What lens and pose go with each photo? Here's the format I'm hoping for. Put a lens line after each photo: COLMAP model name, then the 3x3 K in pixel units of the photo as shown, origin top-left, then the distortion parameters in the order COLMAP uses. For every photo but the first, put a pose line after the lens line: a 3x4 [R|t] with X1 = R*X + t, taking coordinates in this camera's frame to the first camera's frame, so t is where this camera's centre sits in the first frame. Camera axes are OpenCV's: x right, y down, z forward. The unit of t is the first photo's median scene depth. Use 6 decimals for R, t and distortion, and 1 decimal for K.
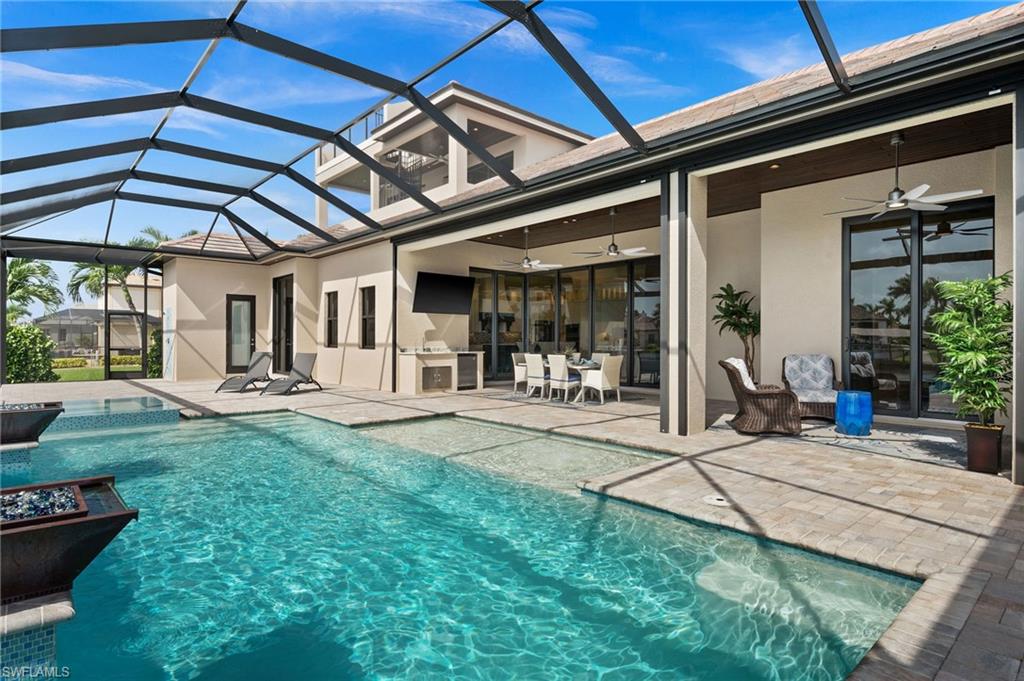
lens RADIAL K [[540.2, 0, 531.9], [0, 540.2, 343.6], [0, 0, 1]] dist [0.003587, 0.000088]
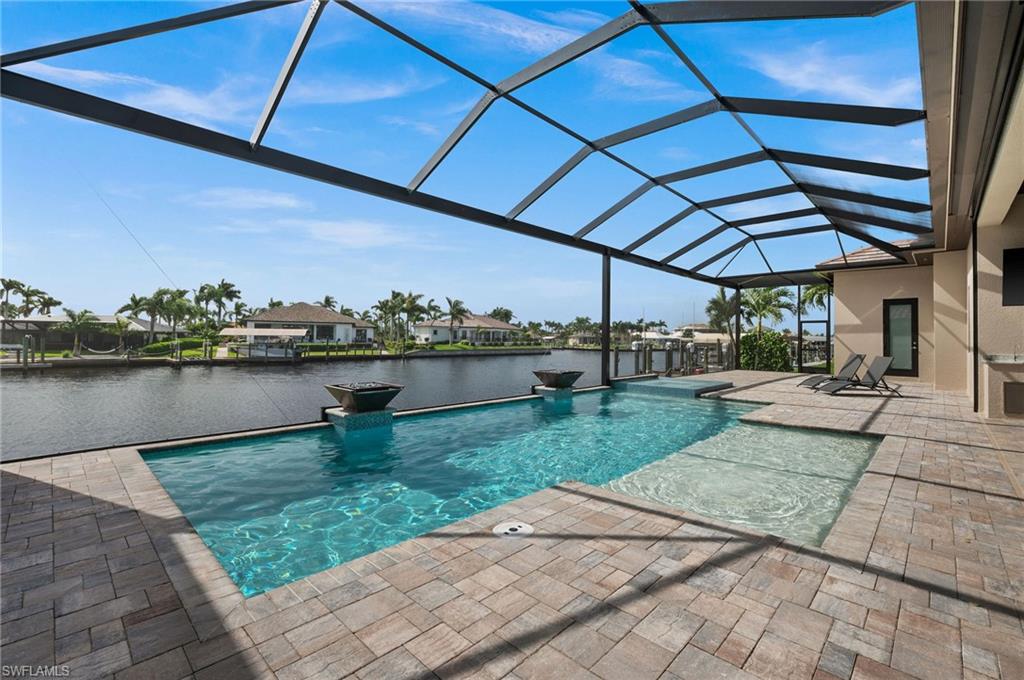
lens RADIAL K [[451.6, 0, 518.1], [0, 451.6, 322.1], [0, 0, 1]] dist [-0.000663, 0.000036]
pose [[0.061548, -0.040037, -0.997301, 0.344650], [-0.016039, 0.999026, -0.041096, -0.000007], [0.997975, 0.018525, 0.060846, 0.315363]]
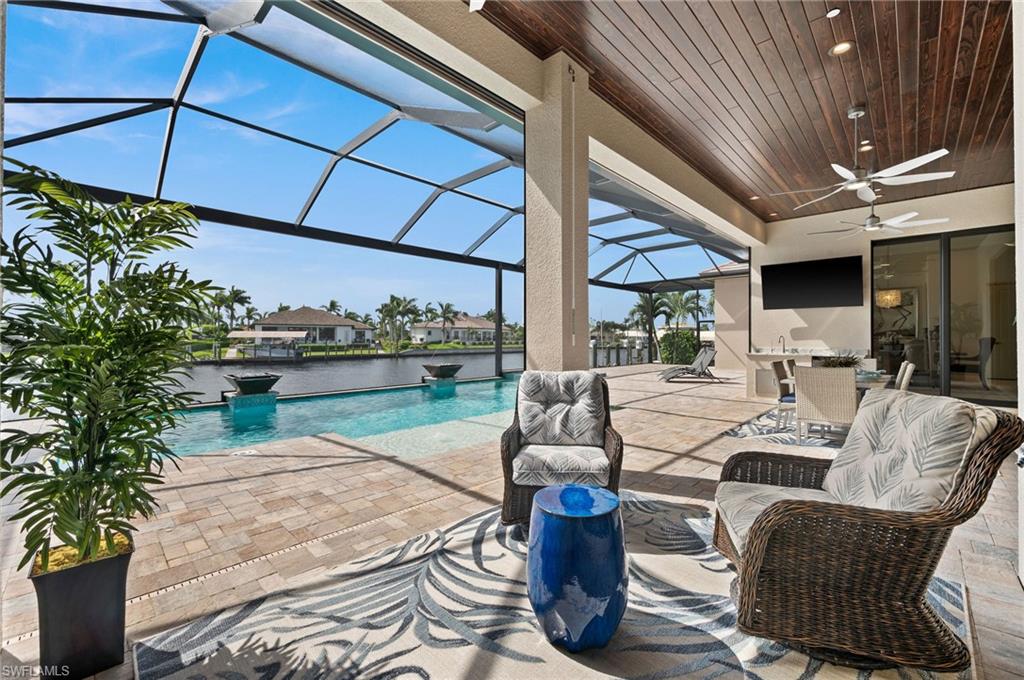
lens RADIAL K [[423.3, 0, 513.9], [0, 423.3, 335.9], [0, 0, 1]] dist [-0.004759, 0.002977]
pose [[0.050799, -0.008896, -0.998669, 0.483003], [-0.006597, 0.999936, -0.009243, -0.002930], [0.998687, 0.007058, 0.050737, 0.537411]]
